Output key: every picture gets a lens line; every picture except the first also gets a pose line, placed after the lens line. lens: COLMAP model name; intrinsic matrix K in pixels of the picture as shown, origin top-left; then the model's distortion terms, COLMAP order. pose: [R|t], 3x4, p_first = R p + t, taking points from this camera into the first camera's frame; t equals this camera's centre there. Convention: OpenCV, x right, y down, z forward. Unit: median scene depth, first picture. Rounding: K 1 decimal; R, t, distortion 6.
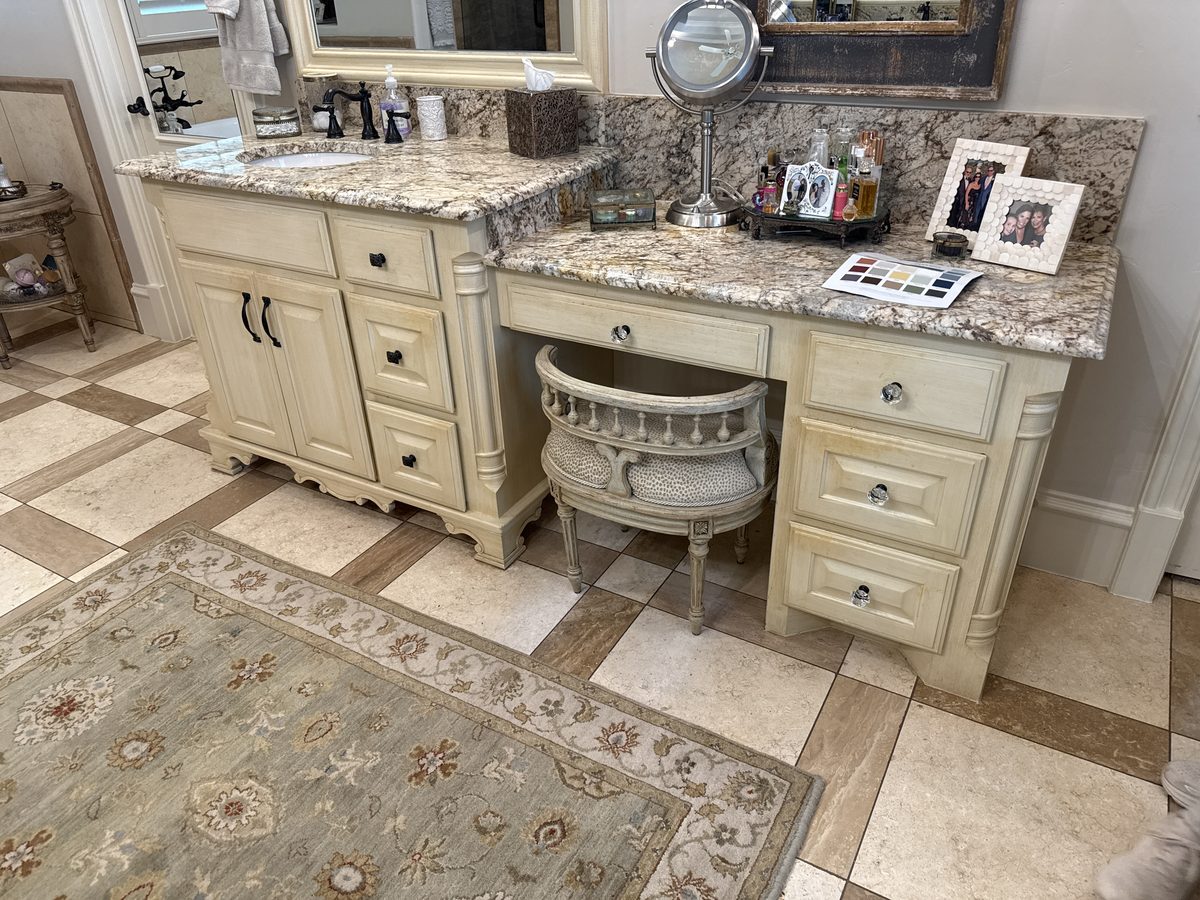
lens RADIAL K [[843.8, 0, 600.0], [0, 843.8, 450.0], [0, 0, 1]] dist [0.064898, -0.099437]
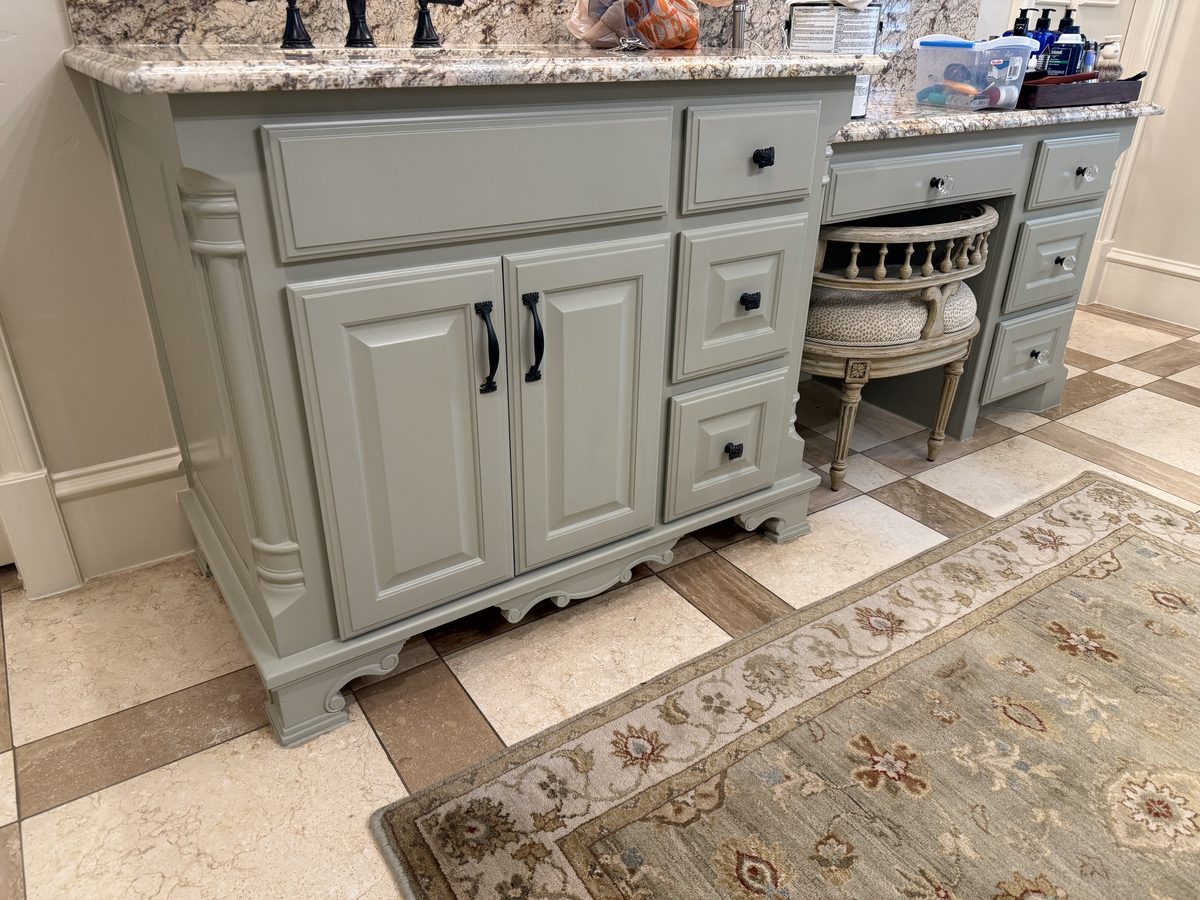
lens RADIAL K [[842.1, 0, 600.4], [0, 842.1, 495.4], [0, 0, 1]] dist [0.003224, -0.001055]
pose [[0.433752, -0.408248, 0.803239, -0.932195], [0.425630, 0.878569, 0.216693, -0.168875], [-0.794166, 0.247892, 0.554843, 0.711334]]
